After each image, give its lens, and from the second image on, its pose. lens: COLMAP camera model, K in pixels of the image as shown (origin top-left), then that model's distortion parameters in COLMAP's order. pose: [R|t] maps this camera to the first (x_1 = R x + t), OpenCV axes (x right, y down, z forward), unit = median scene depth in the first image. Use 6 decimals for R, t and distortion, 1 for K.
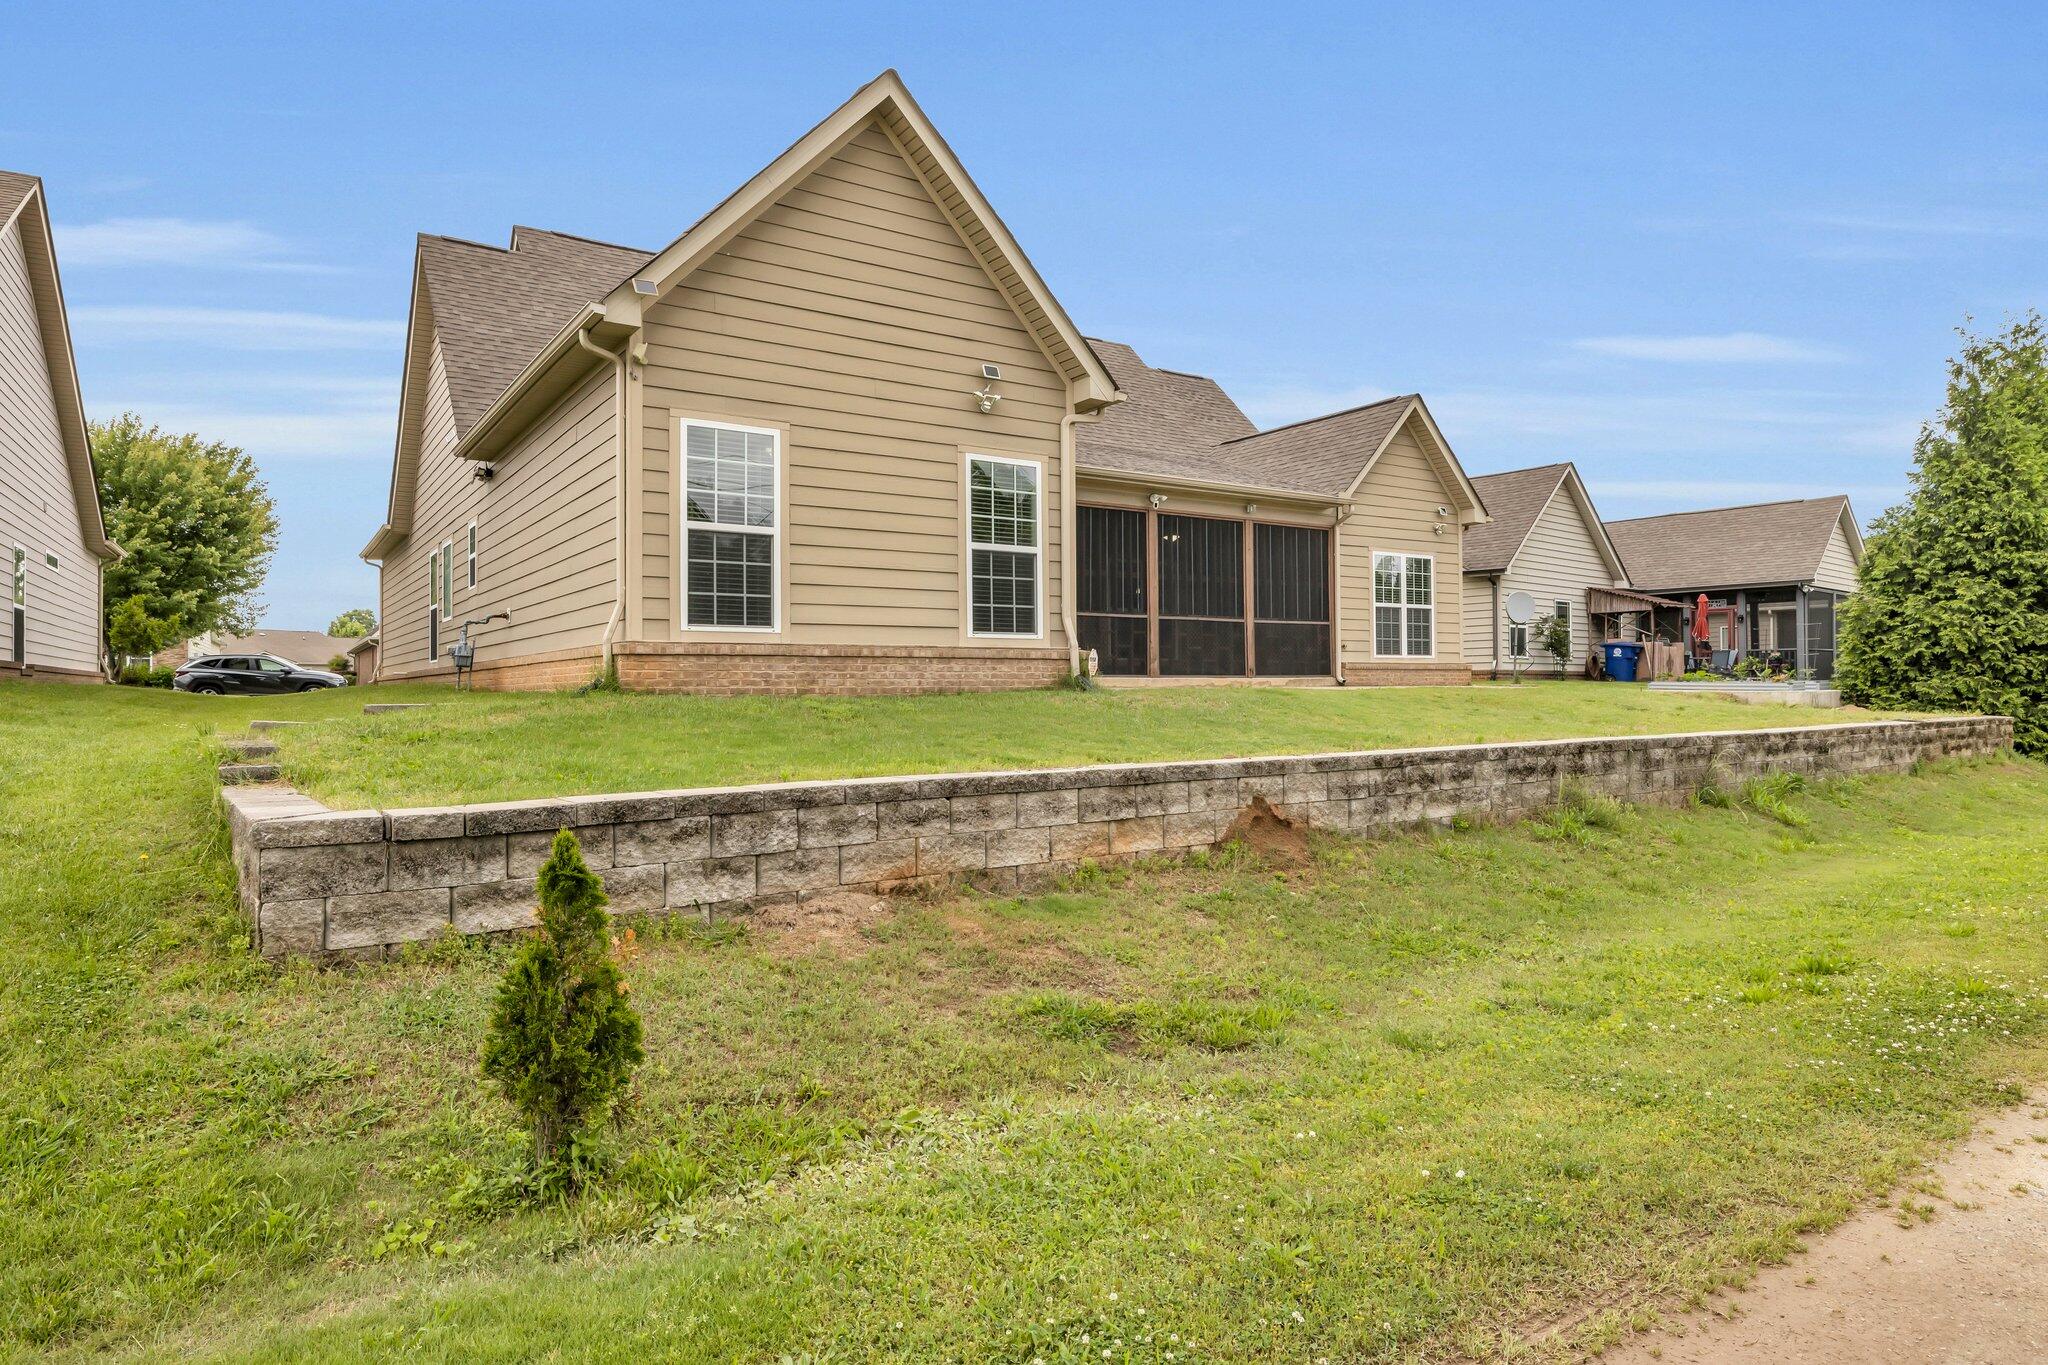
lens RADIAL K [[1175.0, 0, 1022.8], [0, 1175.0, 677.8], [0, 0, 1]] dist [-0.015089, -0.000359]
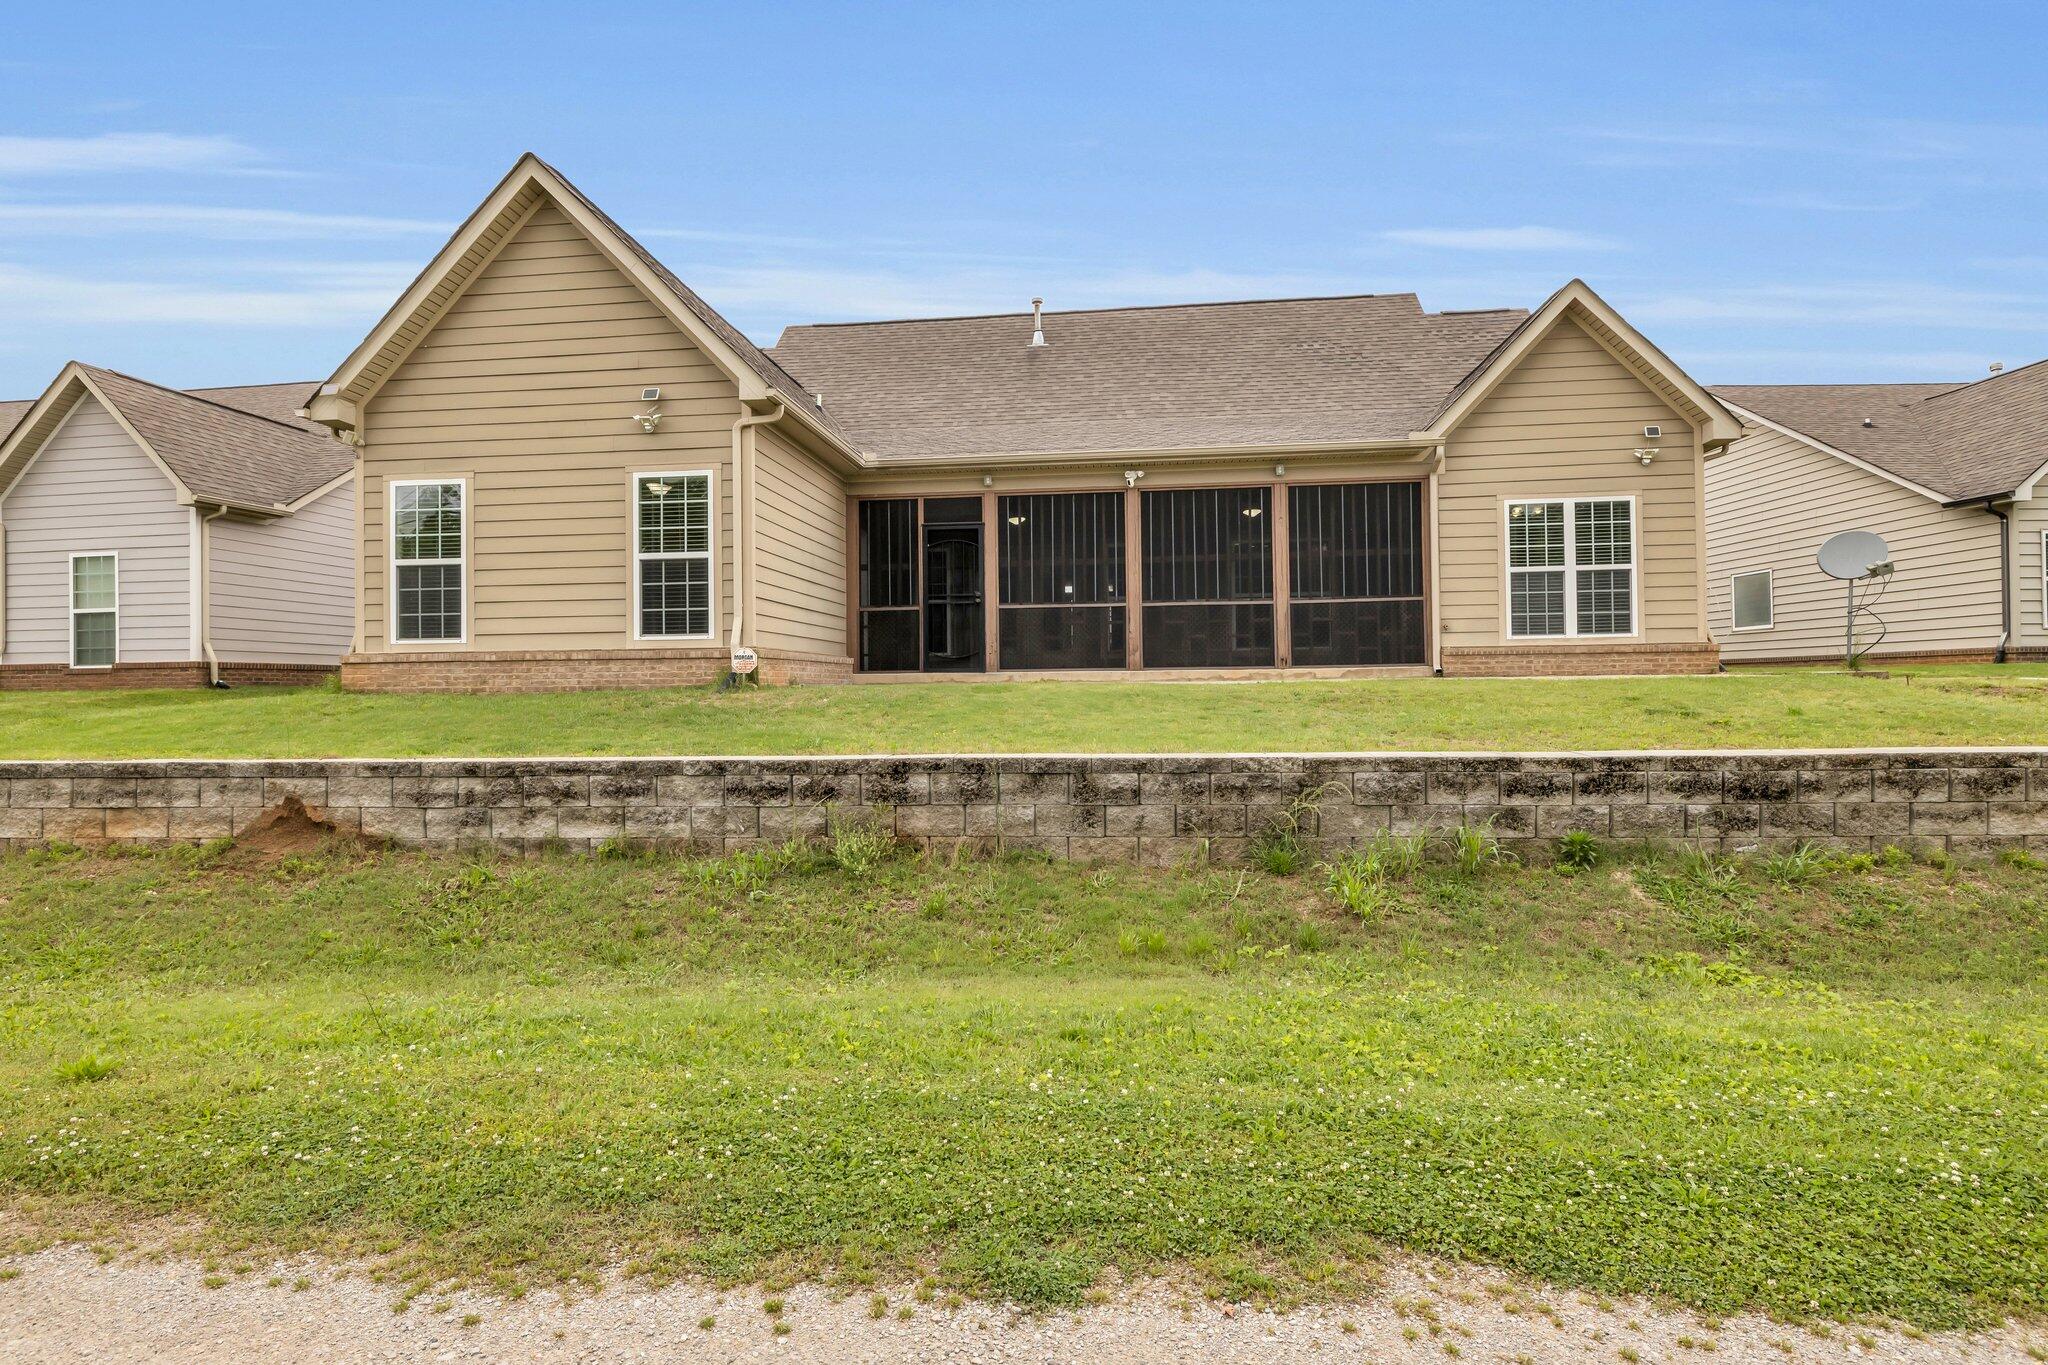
lens RADIAL K [[1018.7, 0, 1012.4], [0, 1018.7, 689.3], [0, 0, 1]] dist [-0.002684, 0.001145]
pose [[0.767437, -0.001255, -0.641123, 0.860624], [0.013550, 0.999806, 0.014263, 0.002987], [0.640981, -0.019633, 0.767306, 0.506419]]
